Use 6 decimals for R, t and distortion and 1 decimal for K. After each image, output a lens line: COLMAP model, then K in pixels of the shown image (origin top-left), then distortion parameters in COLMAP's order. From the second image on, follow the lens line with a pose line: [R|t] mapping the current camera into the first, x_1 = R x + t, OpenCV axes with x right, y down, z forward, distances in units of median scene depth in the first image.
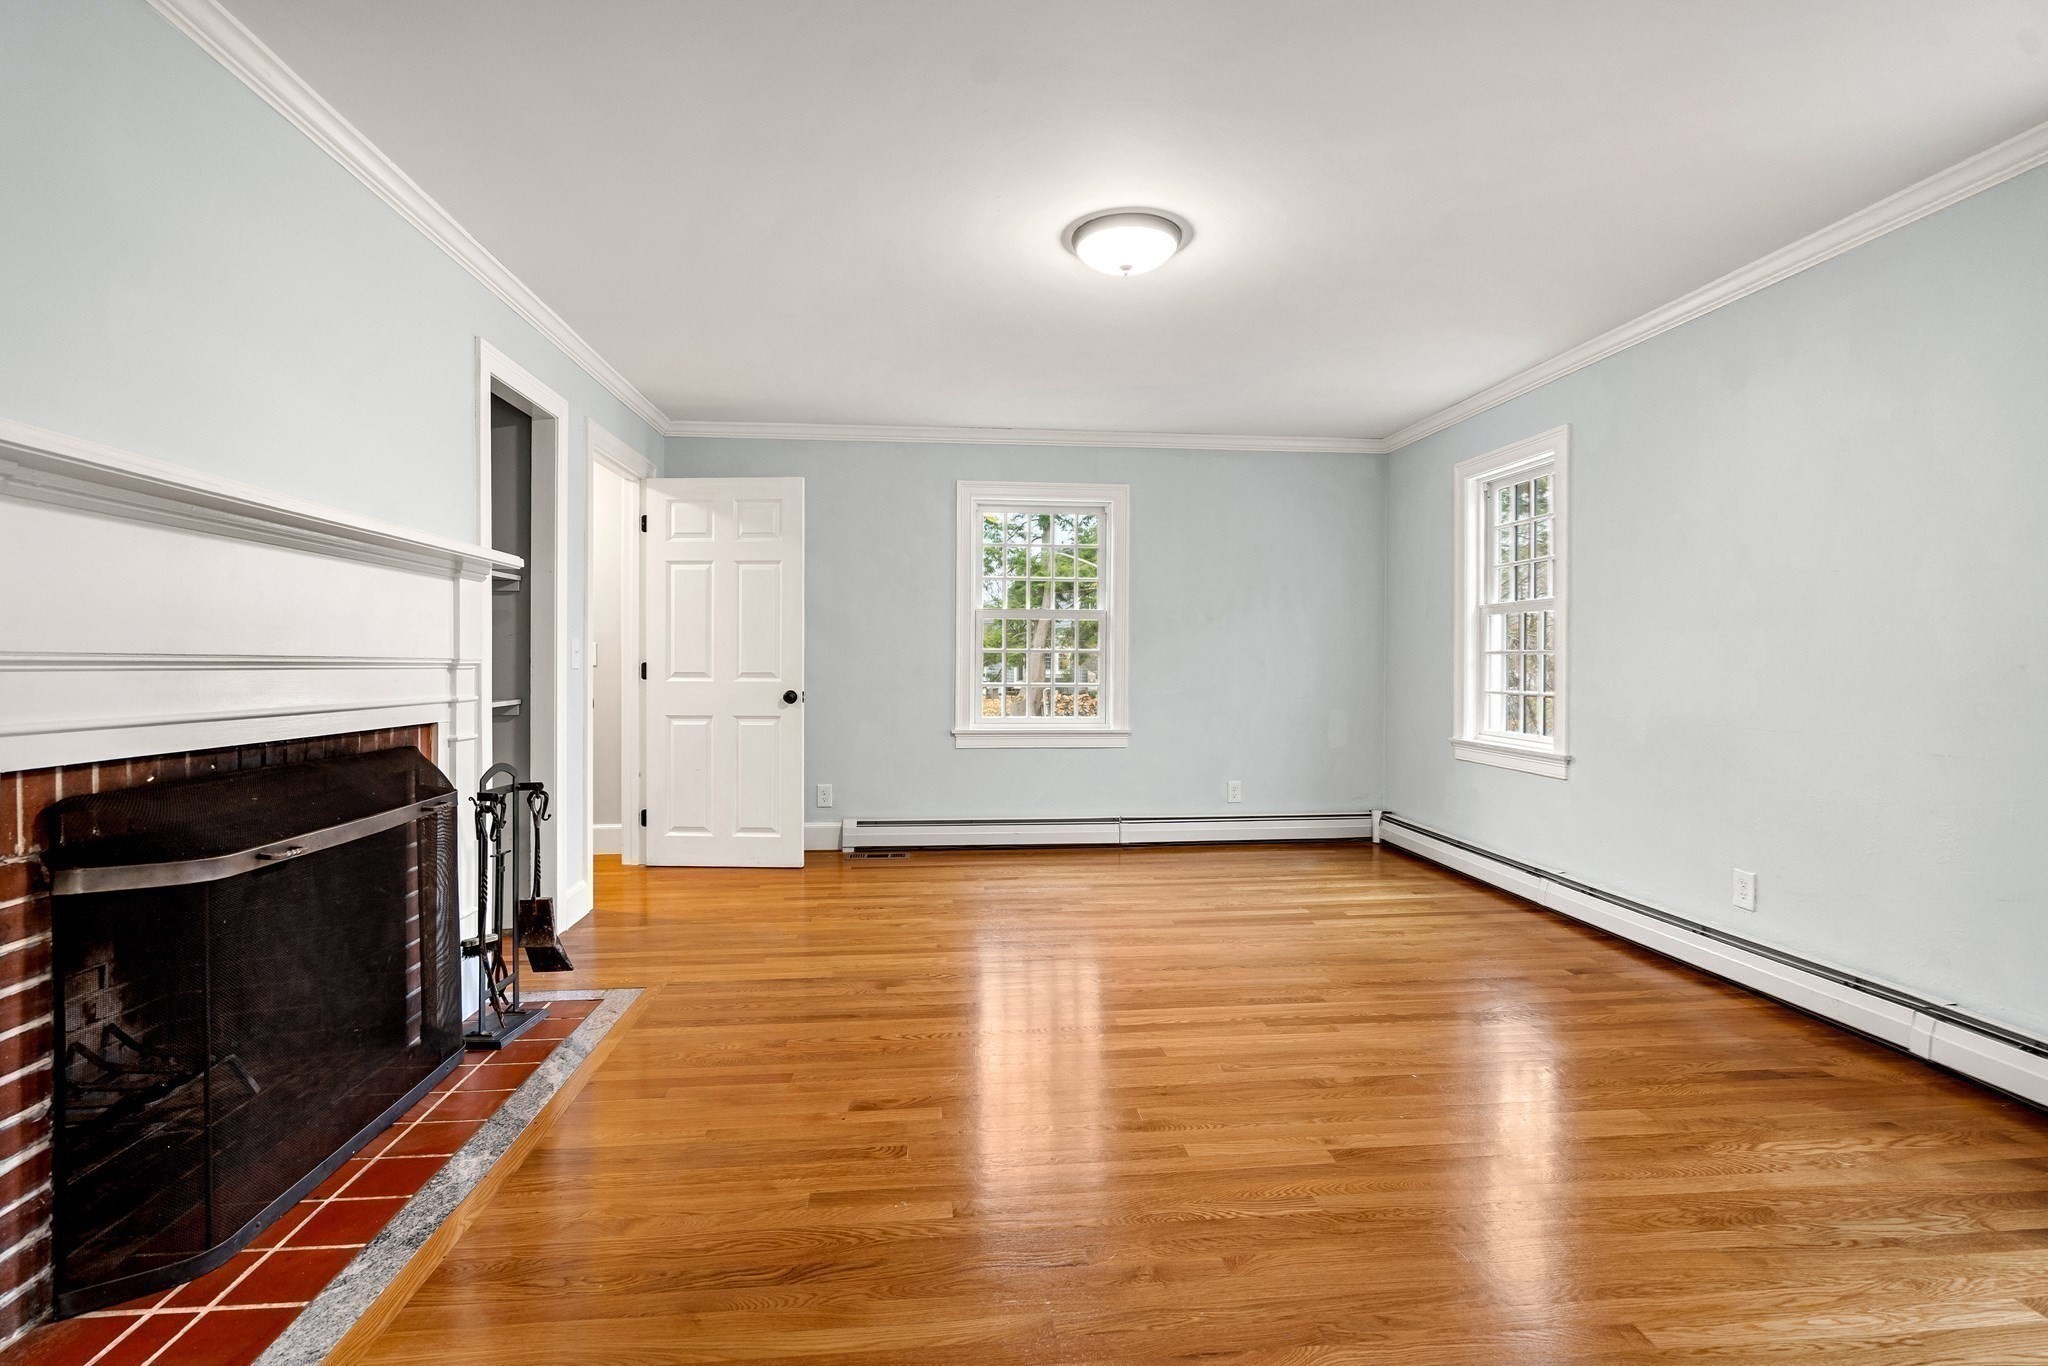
lens RADIAL K [[955.0, 0, 1019.4], [0, 955.0, 674.2], [0, 0, 1]] dist [0.000195, -0.000446]
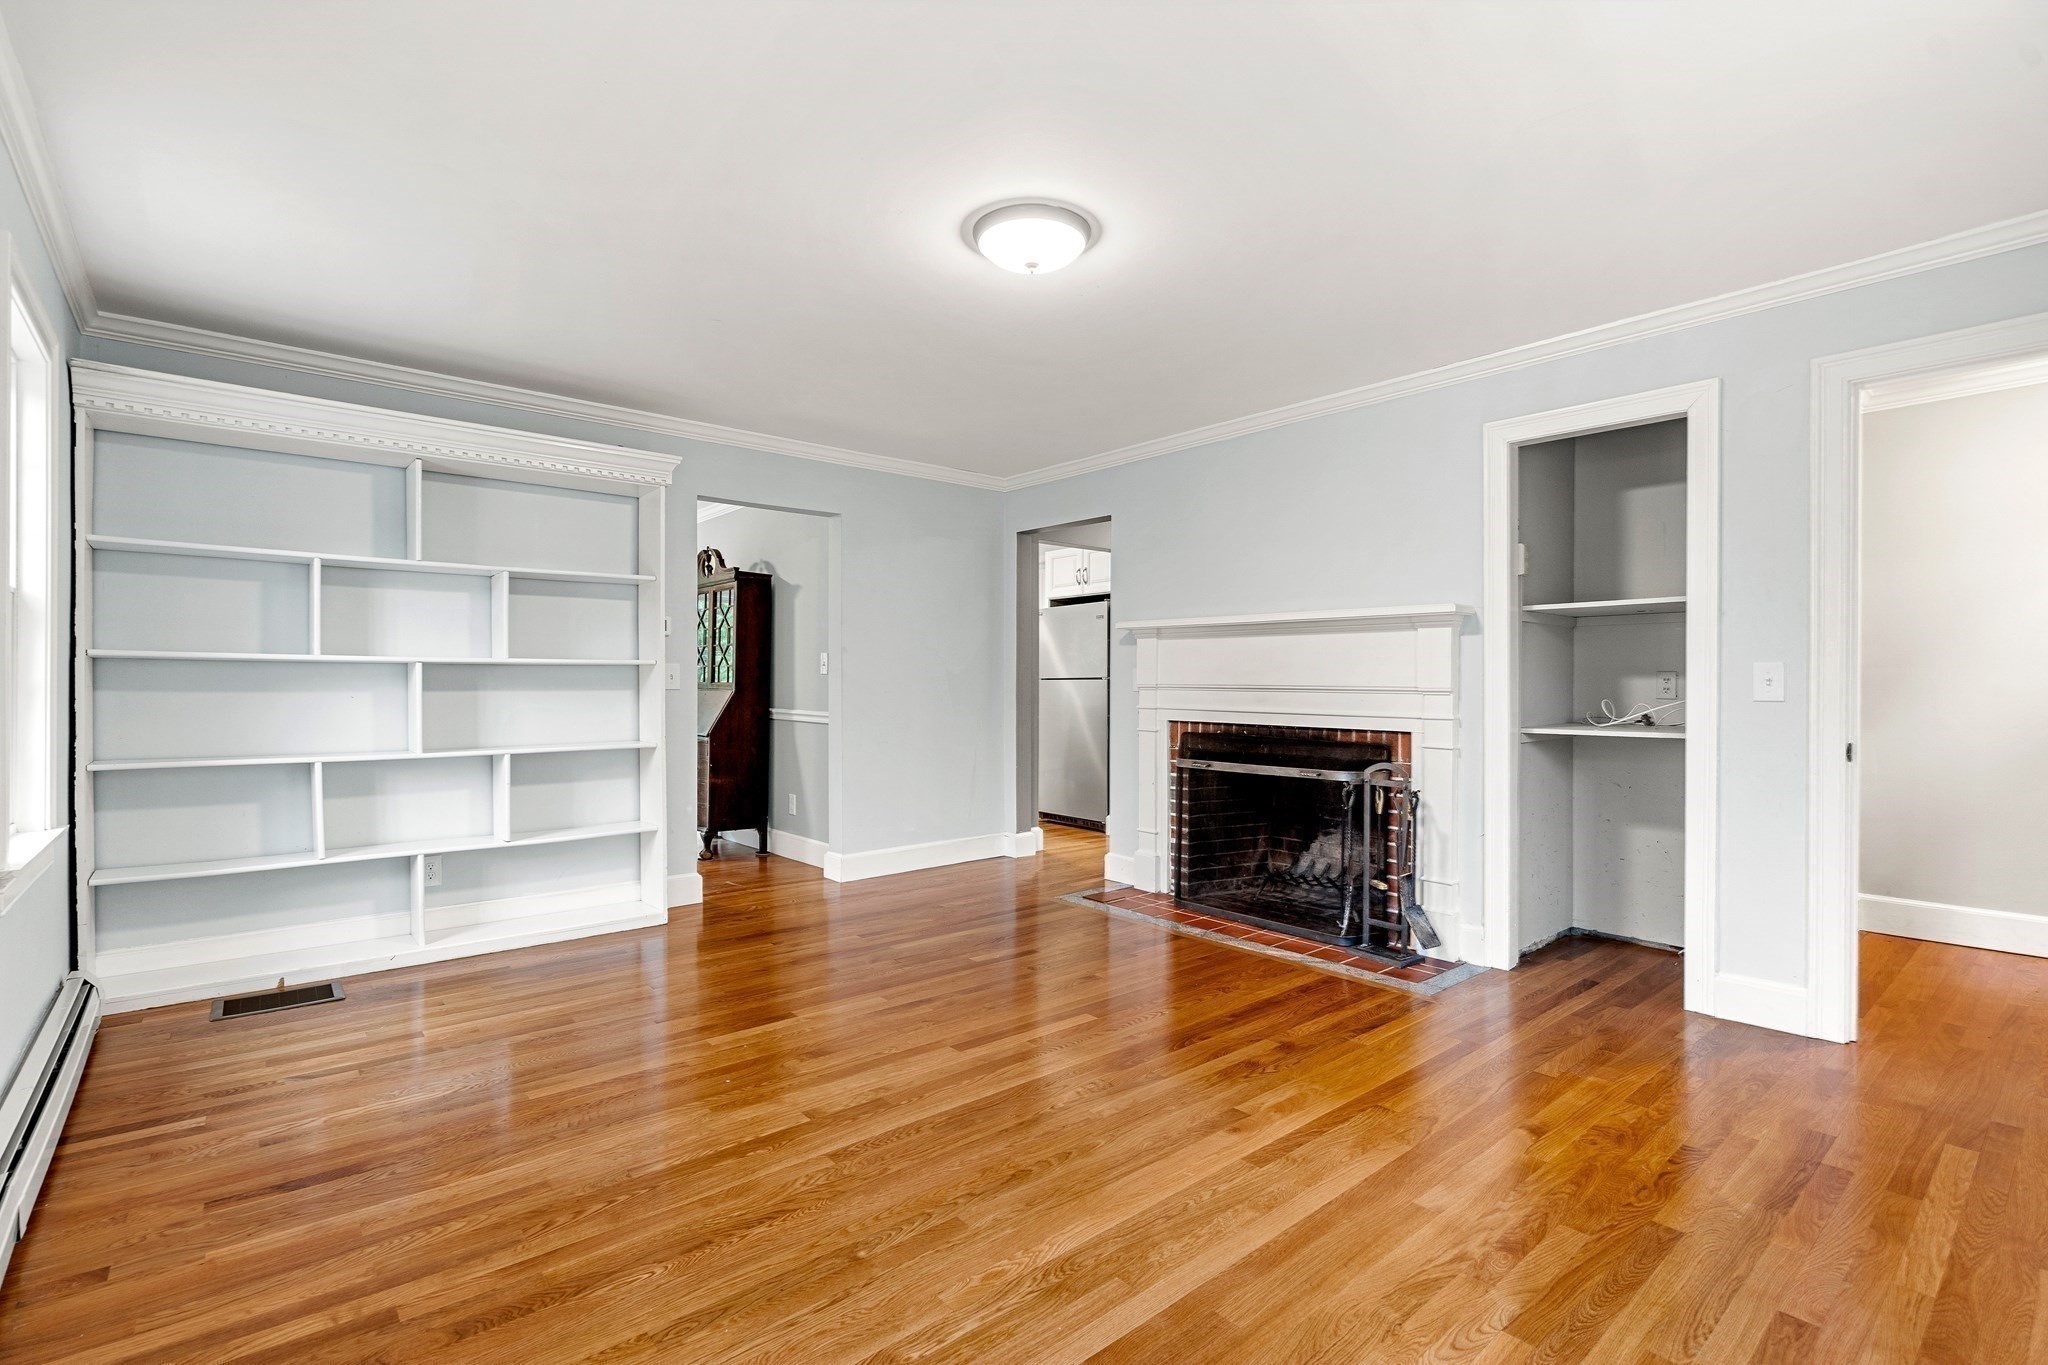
lens RADIAL K [[955.0, 0, 1023.5], [0, 955.0, 684.1], [0, 0, 1]] dist [0.000195, -0.000446]
pose [[-0.821959, -0.004129, -0.569532, 0.758523], [-0.011917, 0.999879, 0.009950, -0.030831], [0.569423, 0.014966, -0.821909, 2.074326]]
